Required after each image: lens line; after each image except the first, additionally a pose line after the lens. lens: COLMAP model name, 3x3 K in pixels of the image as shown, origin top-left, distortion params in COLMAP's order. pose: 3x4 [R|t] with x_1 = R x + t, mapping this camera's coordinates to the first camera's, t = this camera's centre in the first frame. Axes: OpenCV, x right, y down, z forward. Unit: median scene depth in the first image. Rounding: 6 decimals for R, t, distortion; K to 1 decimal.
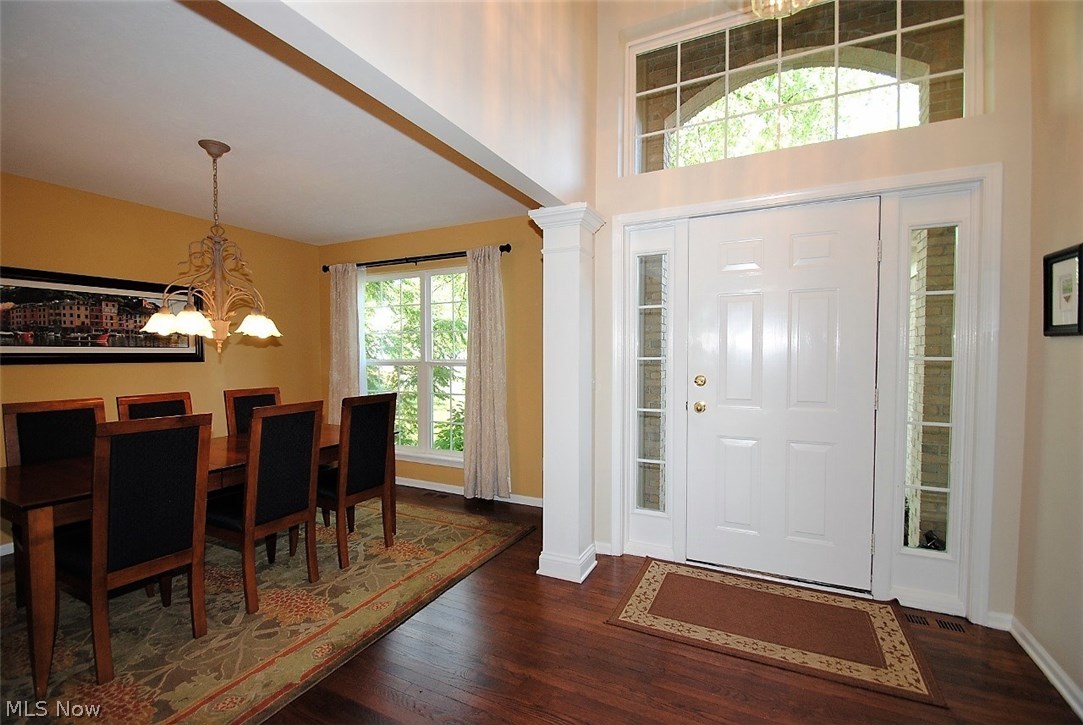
lens RADIAL K [[474.1, 0, 529.8], [0, 474.1, 373.9], [0, 0, 1]] dist [0.014186, -0.015476]
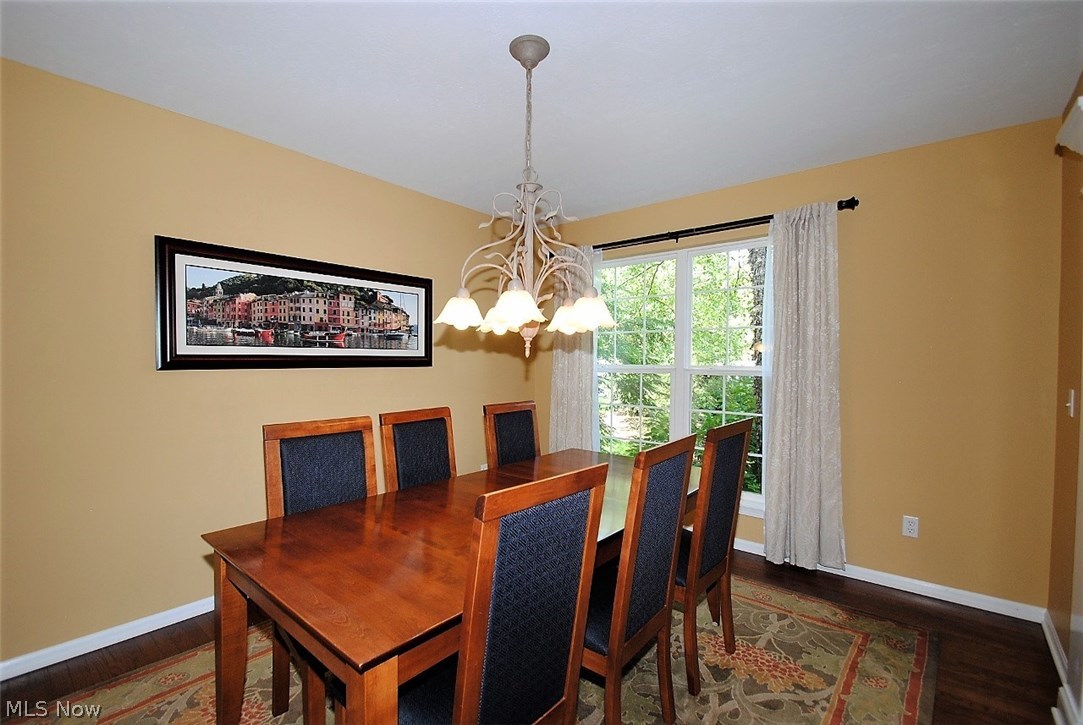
lens RADIAL K [[474.1, 0, 529.8], [0, 474.1, 373.9], [0, 0, 1]] dist [0.014186, -0.015476]
pose [[0.973387, 0.012706, -0.228815, -0.393470], [-0.014566, 0.999873, -0.006443, -0.011669], [0.228704, 0.009605, 0.973449, 0.272677]]
